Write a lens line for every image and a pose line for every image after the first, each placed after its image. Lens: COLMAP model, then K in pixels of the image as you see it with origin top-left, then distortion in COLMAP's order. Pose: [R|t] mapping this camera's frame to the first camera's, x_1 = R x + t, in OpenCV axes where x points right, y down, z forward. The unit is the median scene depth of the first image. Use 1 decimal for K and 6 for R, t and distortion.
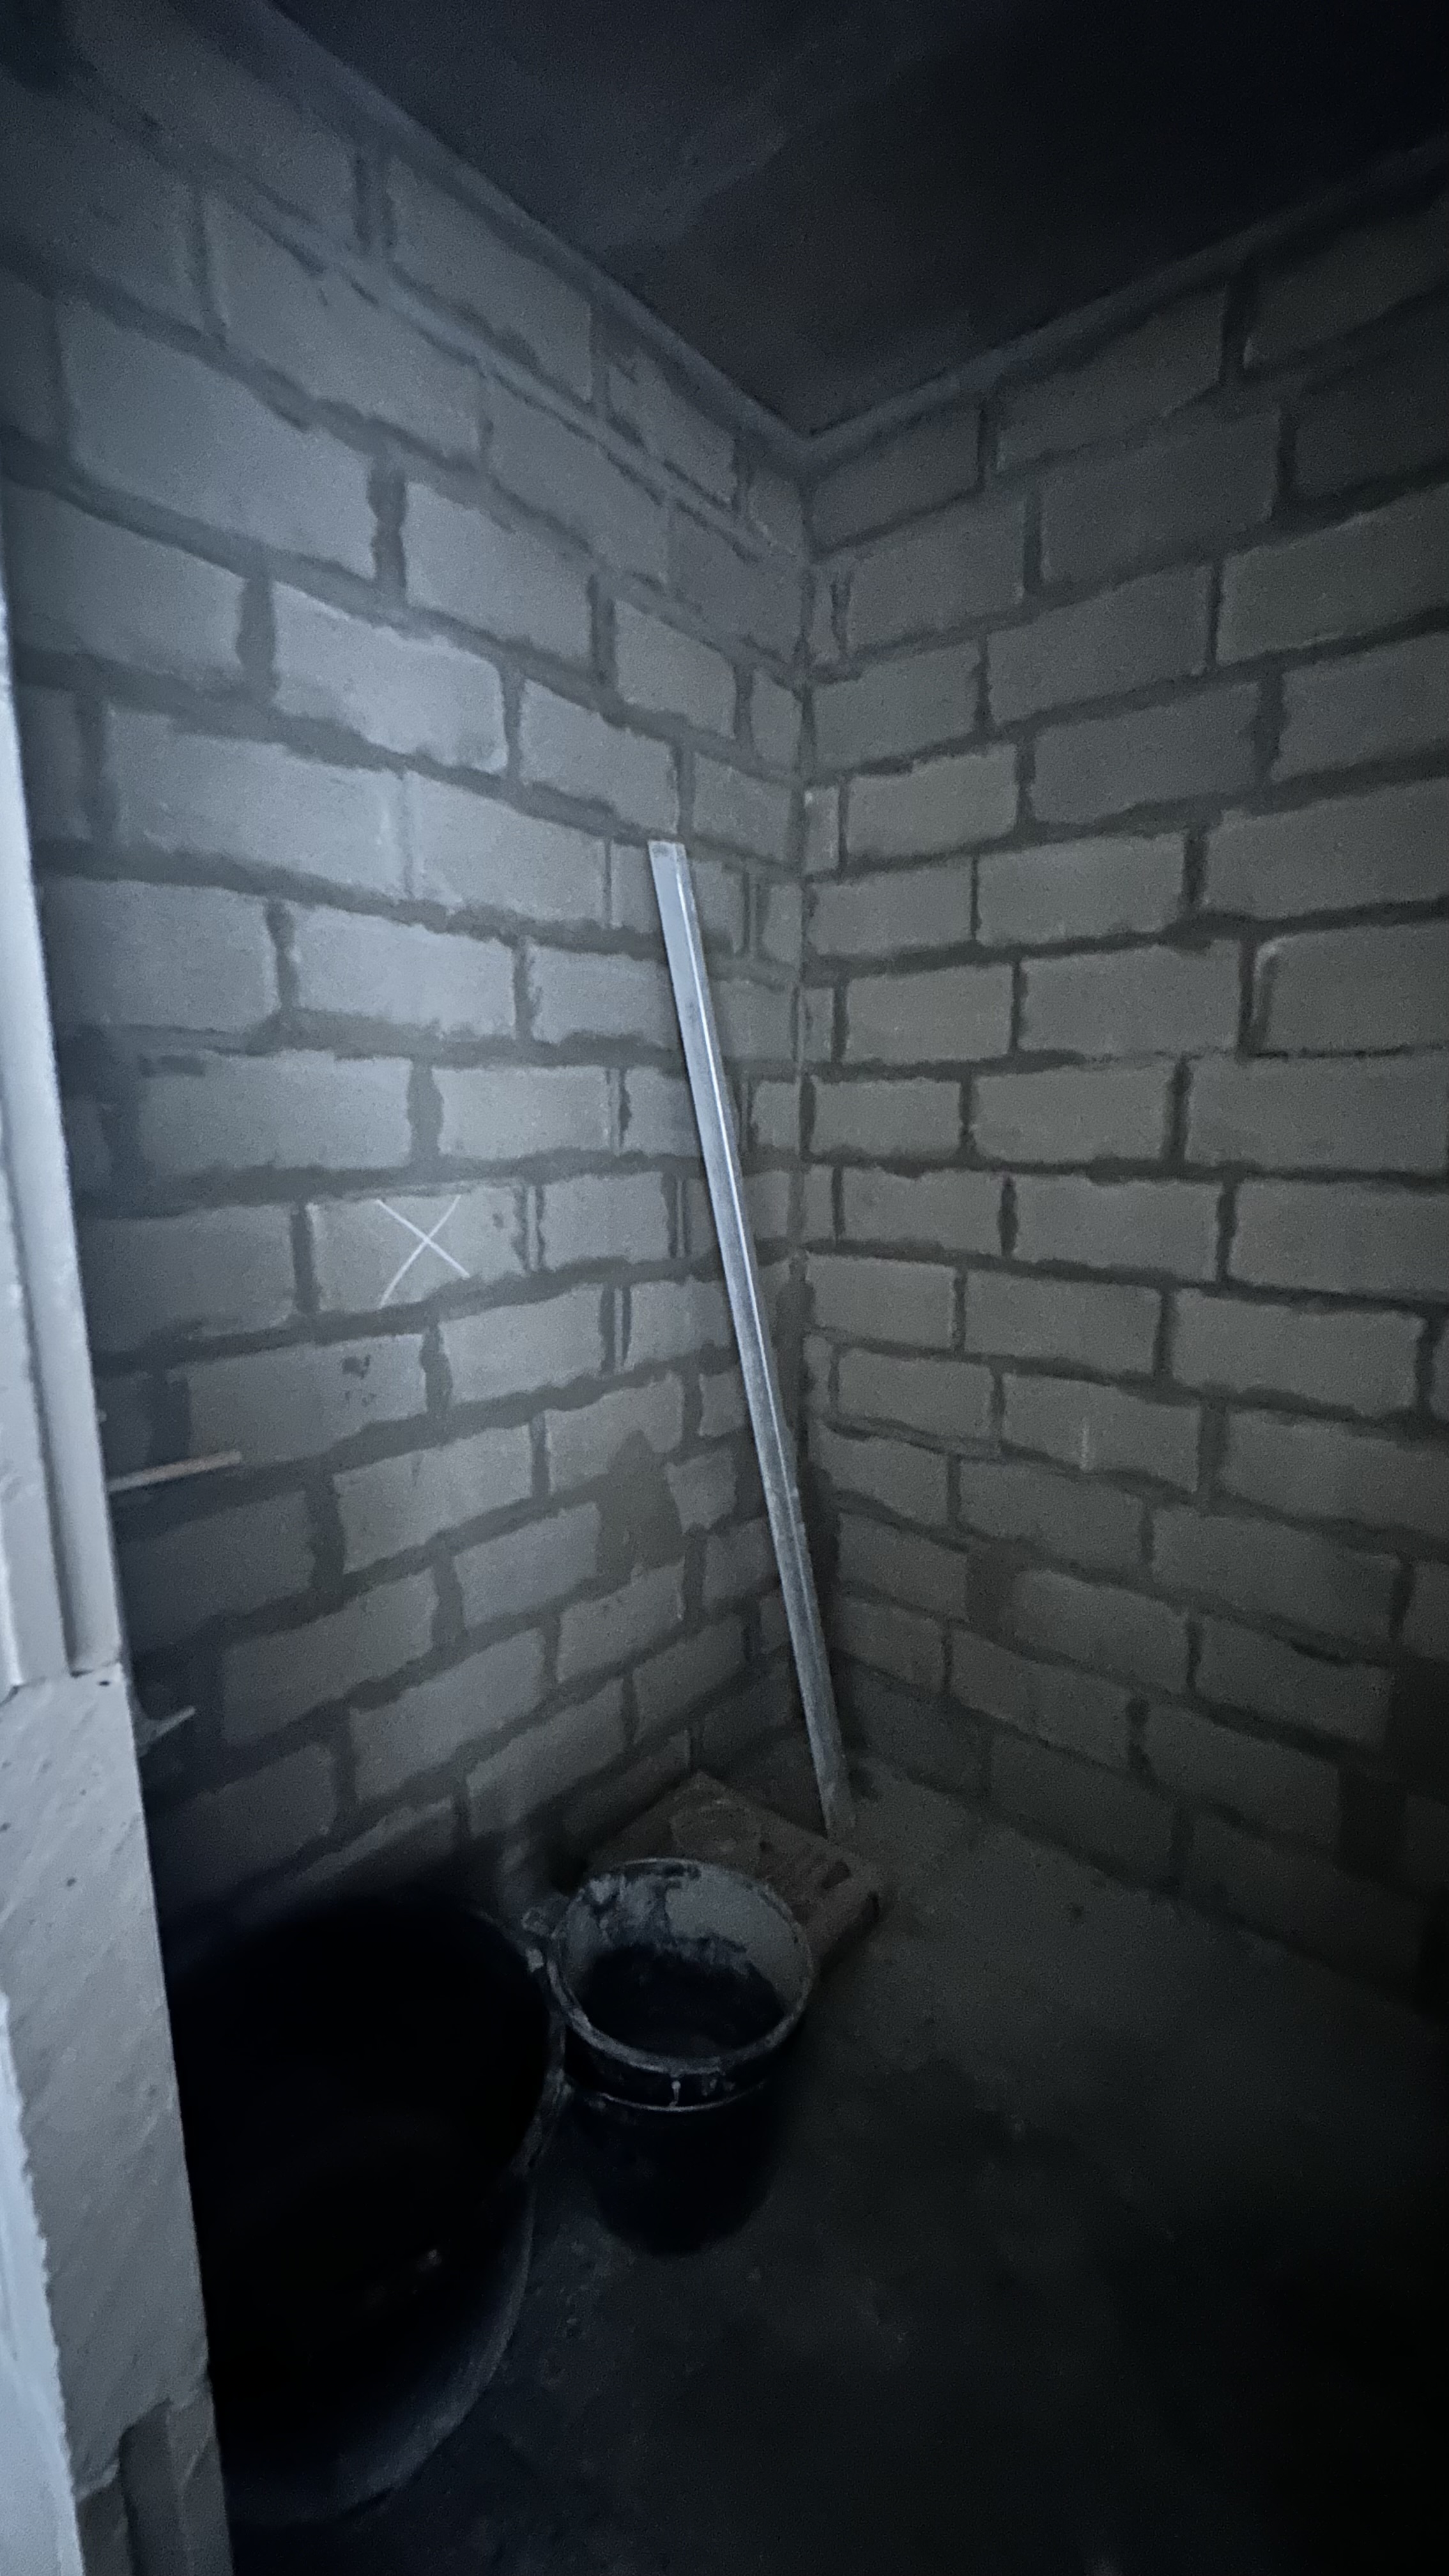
lens RADIAL K [[1026.3, 0, 719.7], [0, 1026.3, 1290.6], [0, 0, 1]] dist [-0.003612, 0.000367]
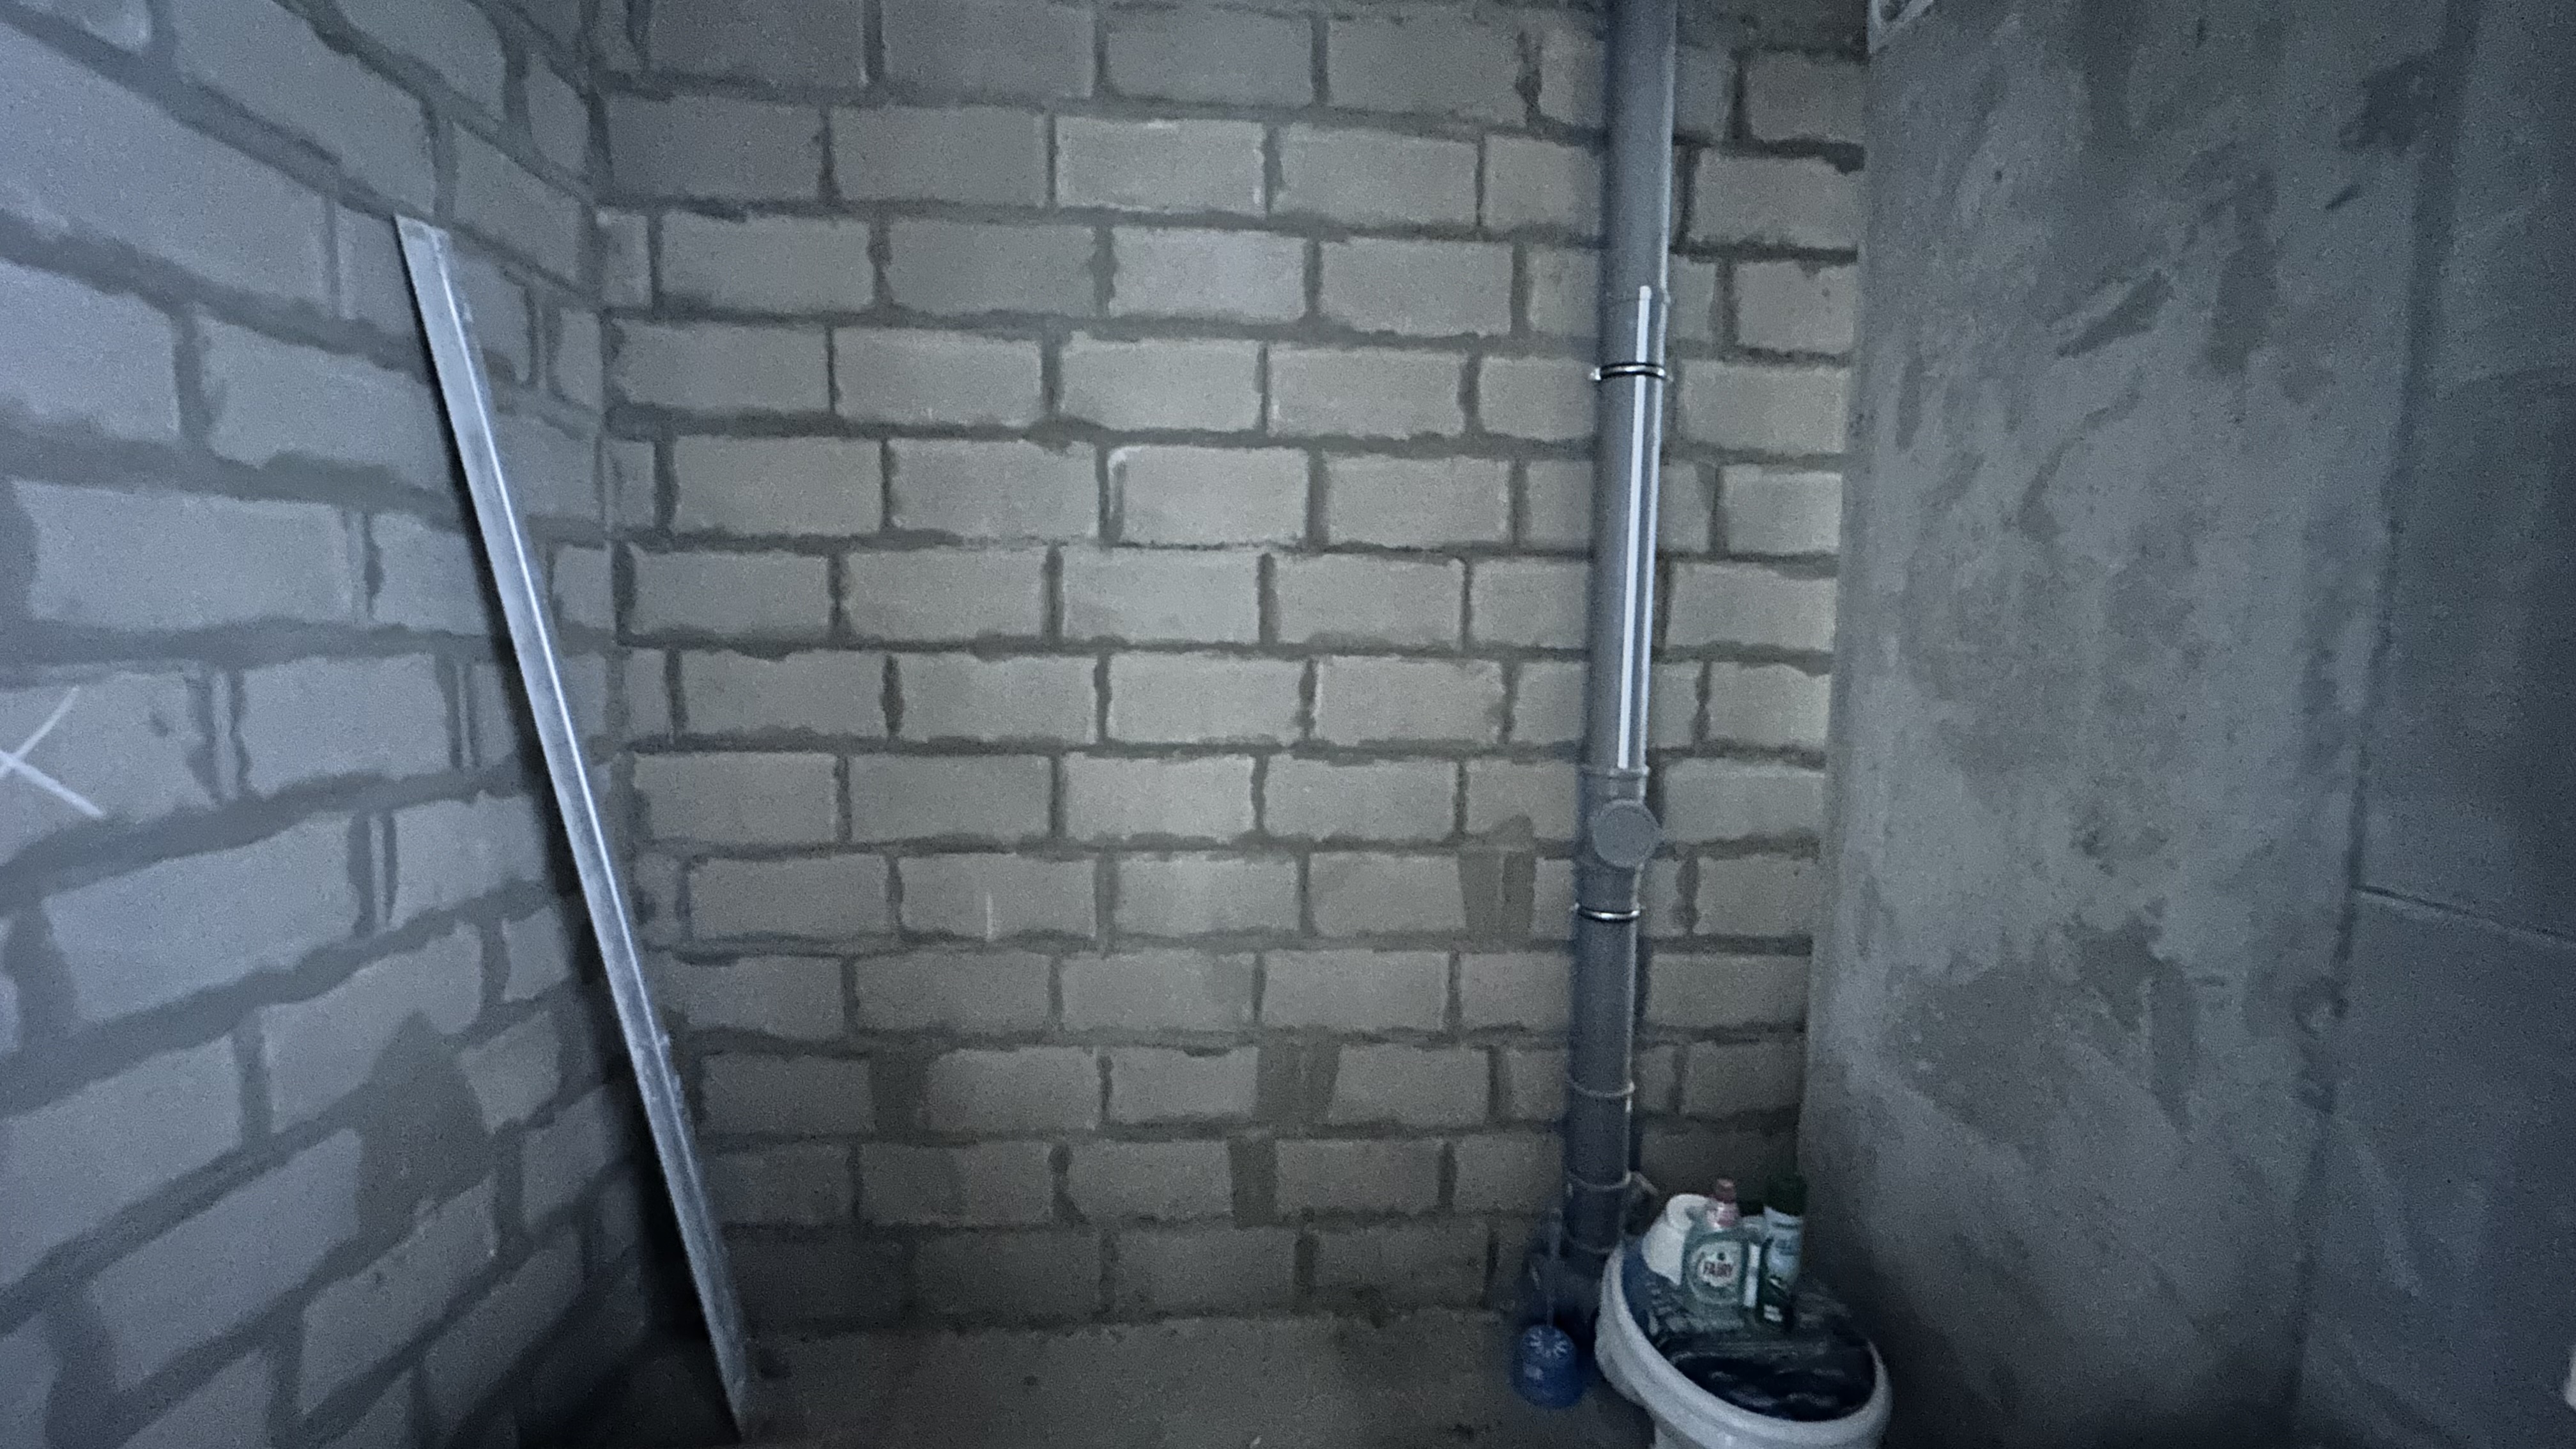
lens RADIAL K [[1026.3, 0, 1282.3], [0, 1026.3, 719.2], [0, 0, 1]] dist [-0.003612, 0.000367]
pose [[0.722434, -0.053855, 0.689340, -0.133055], [0.102472, 0.994292, -0.029713, 0.017395], [-0.683805, 0.092104, 0.723829, 0.045966]]
